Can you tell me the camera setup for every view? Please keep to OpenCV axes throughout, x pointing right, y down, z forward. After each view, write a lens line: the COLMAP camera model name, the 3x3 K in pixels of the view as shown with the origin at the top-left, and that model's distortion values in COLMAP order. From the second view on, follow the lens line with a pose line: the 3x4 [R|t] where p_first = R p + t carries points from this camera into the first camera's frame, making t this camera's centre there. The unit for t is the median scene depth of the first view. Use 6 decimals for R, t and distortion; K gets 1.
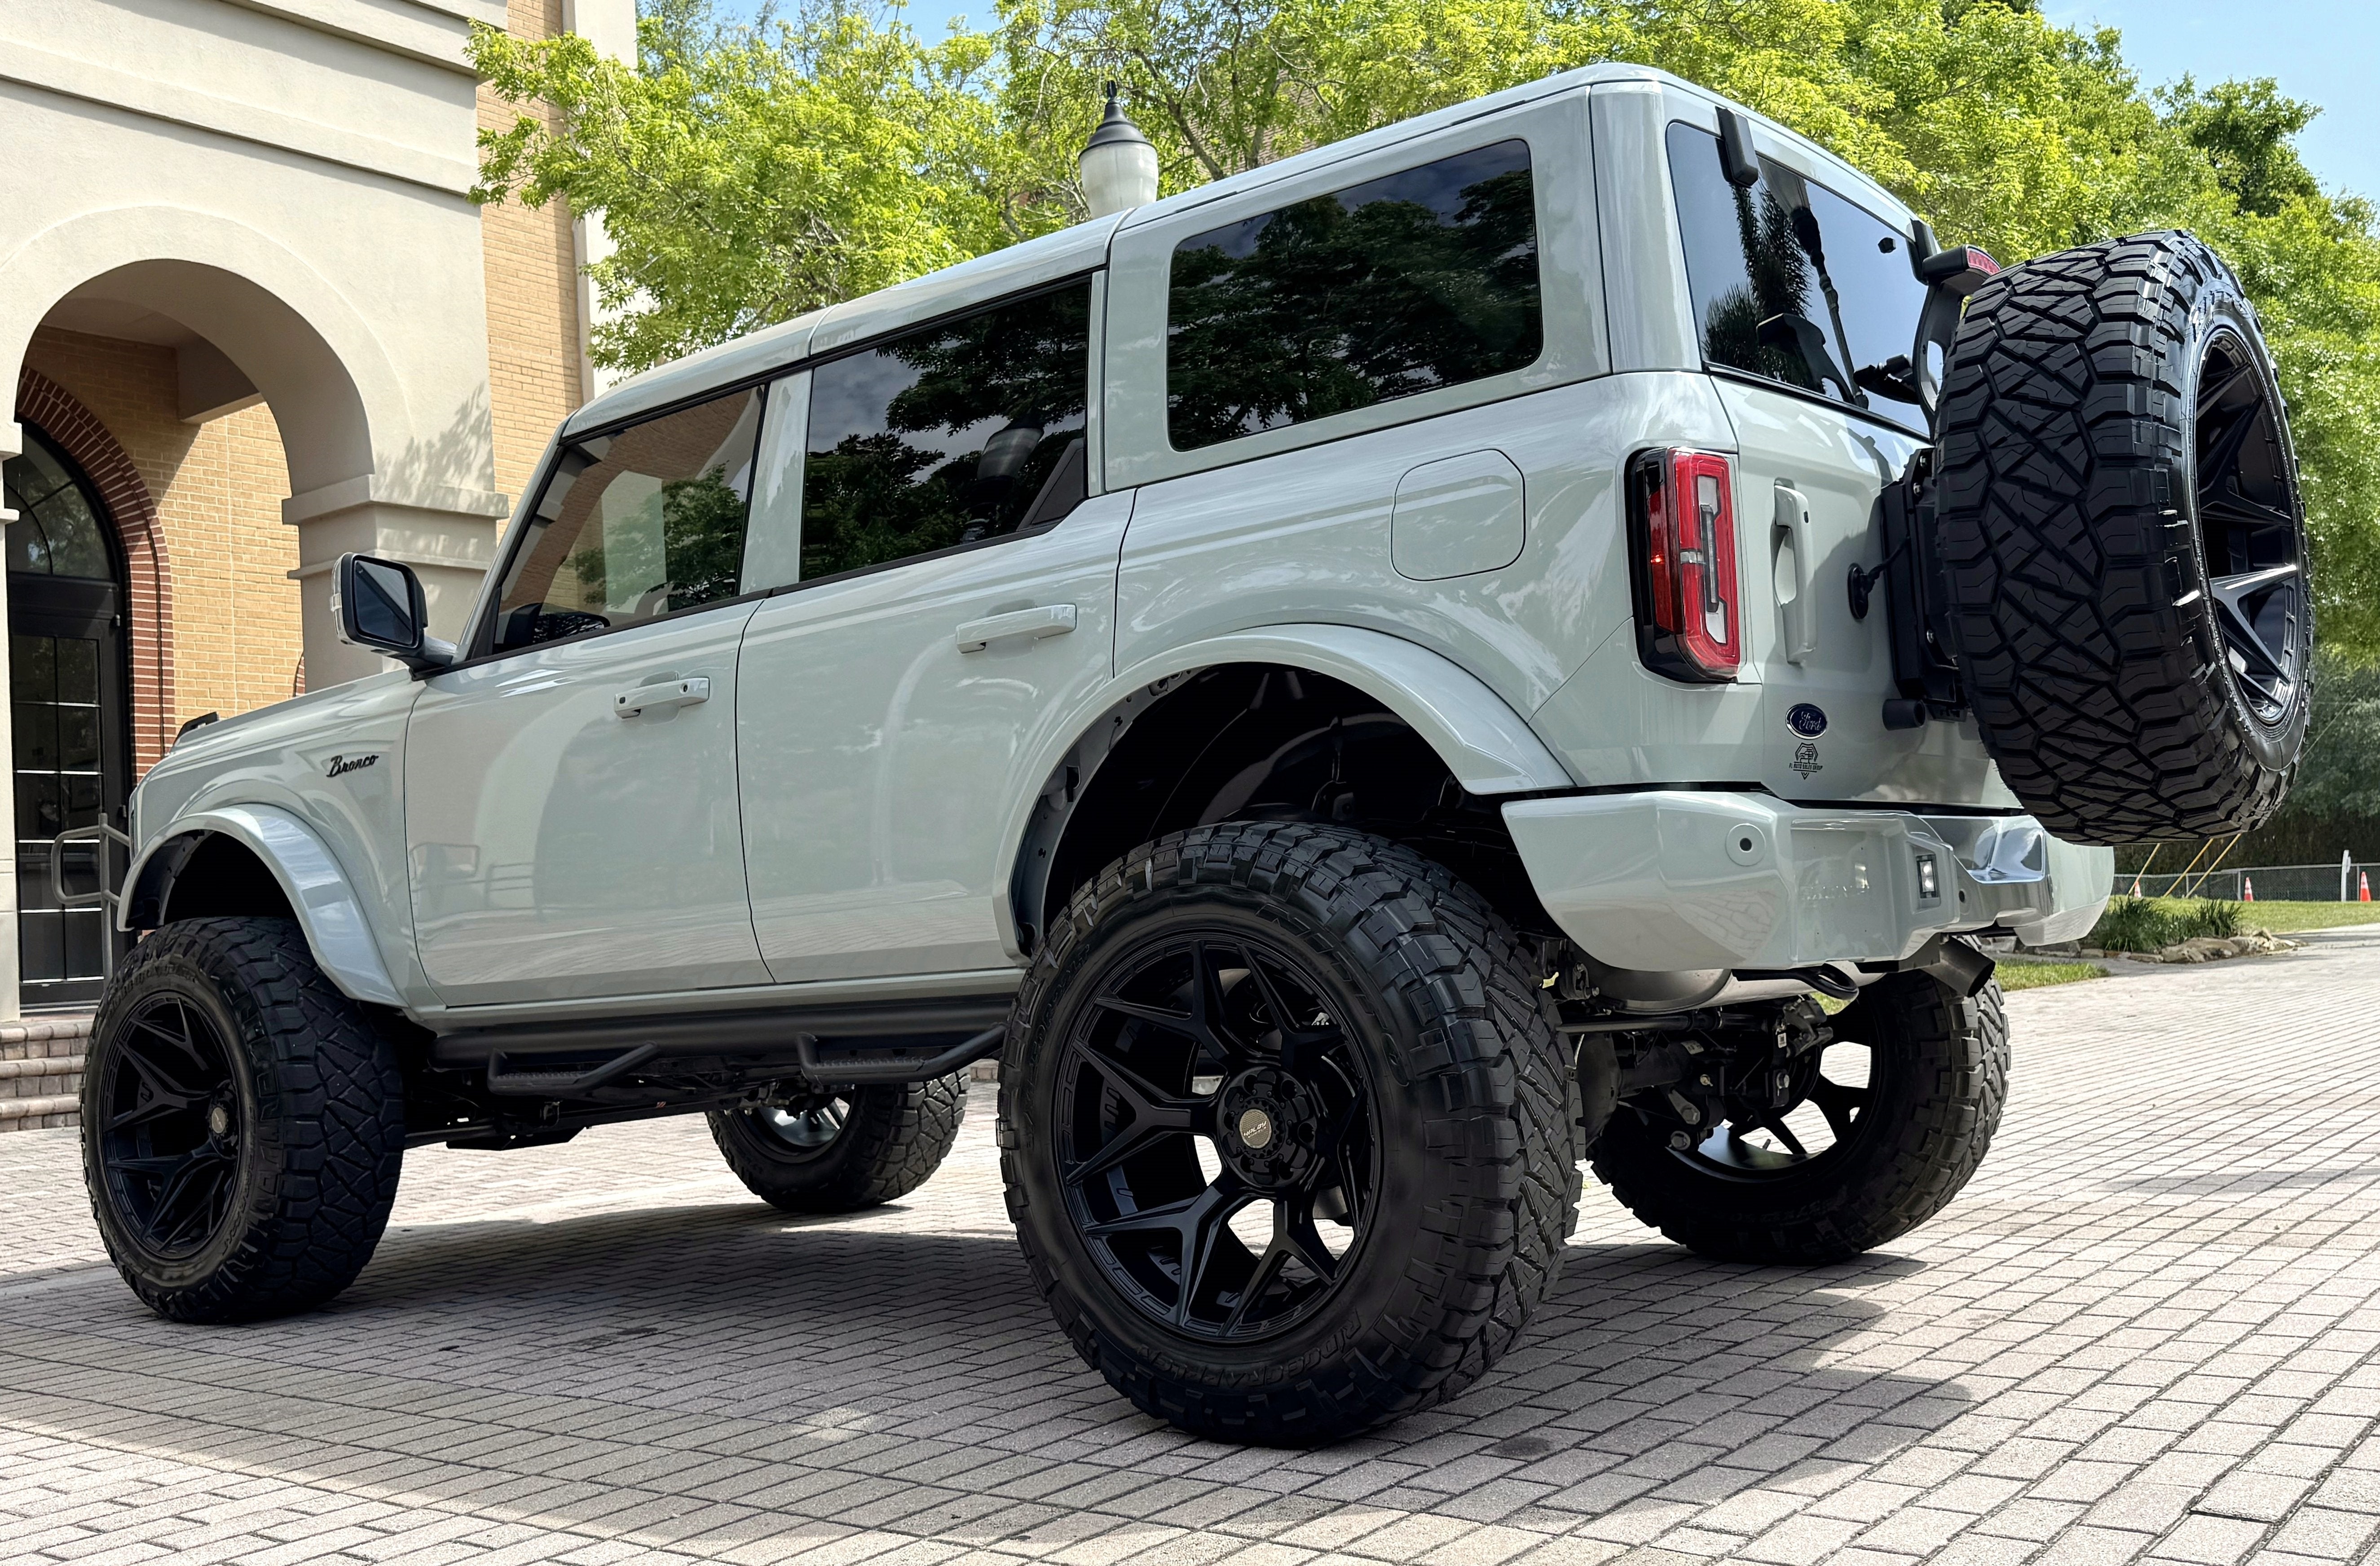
lens RADIAL K [[2273.6, 0, 1131.5], [0, 2273.6, 820.9], [0, 0, 1]] dist [0.088298, -0.173758]
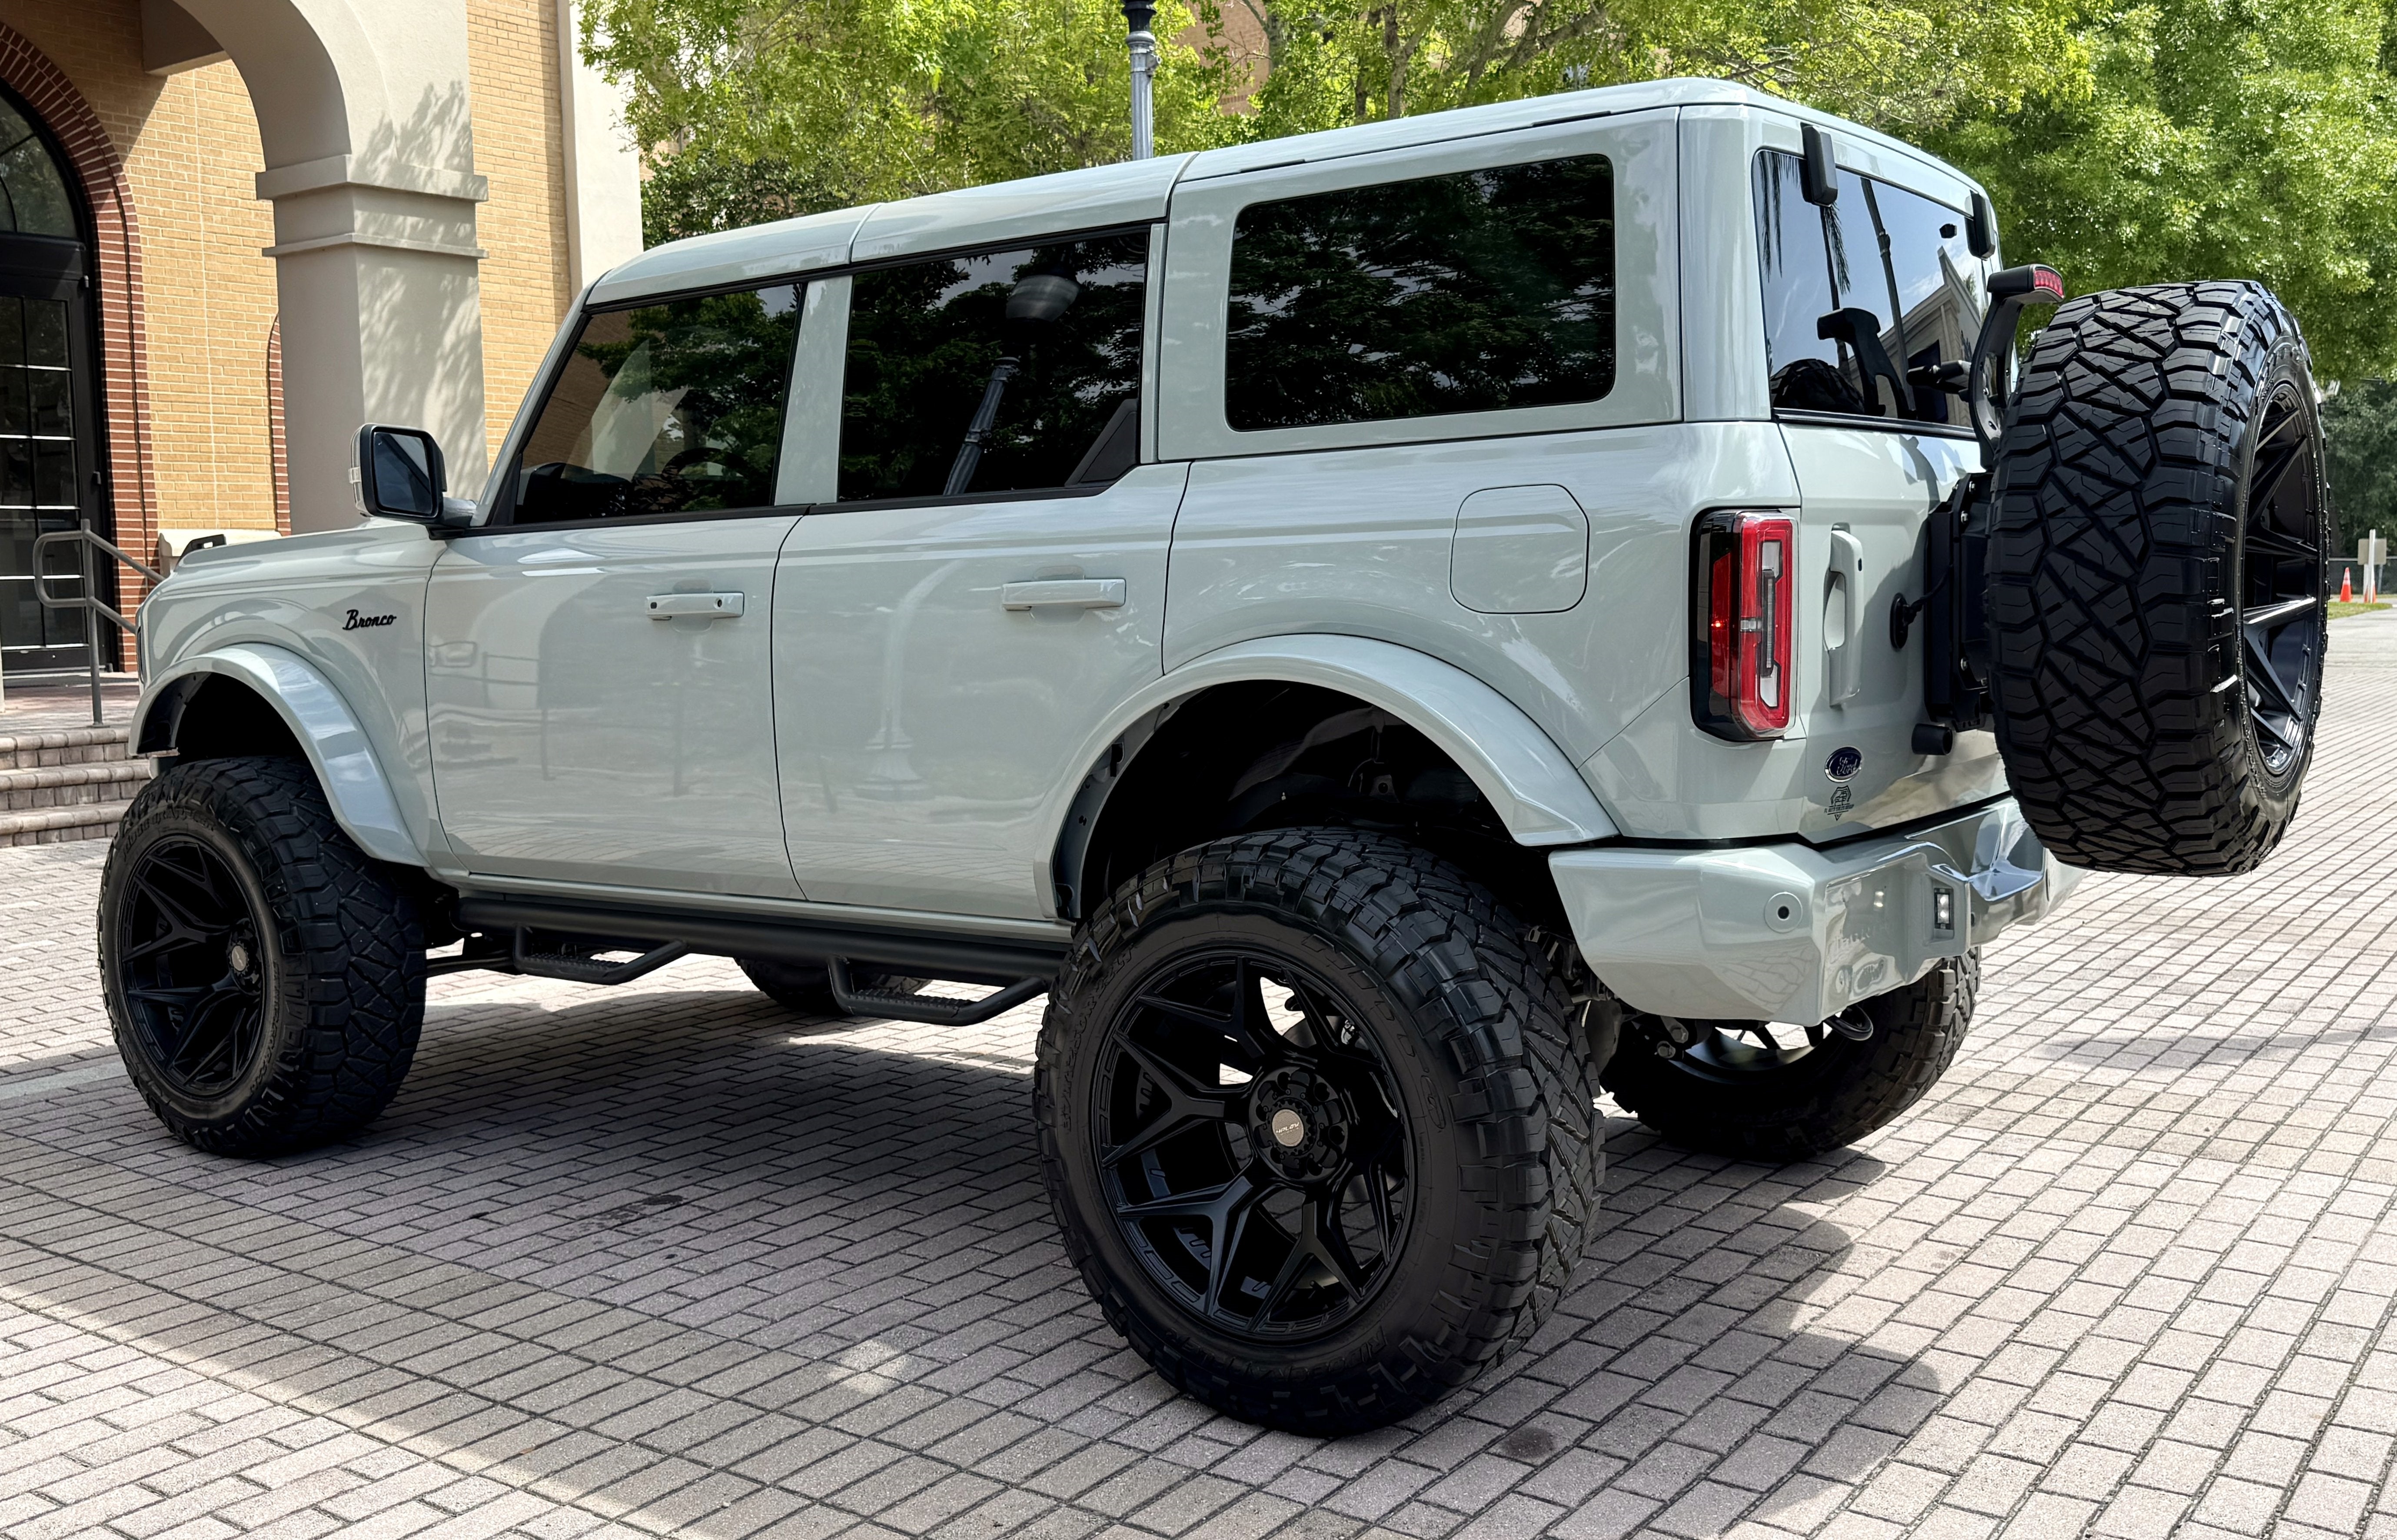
lens RADIAL K [[2199.4, 0, 1198.5], [0, 2199.4, 770.0], [0, 0, 1]] dist [0.071268, -0.110673]
pose [[0.997973, 0.034684, 0.053354, -0.044784], [-0.042096, 0.988573, 0.144744, -0.167657], [-0.047724, -0.146697, 0.988030, 0.033980]]
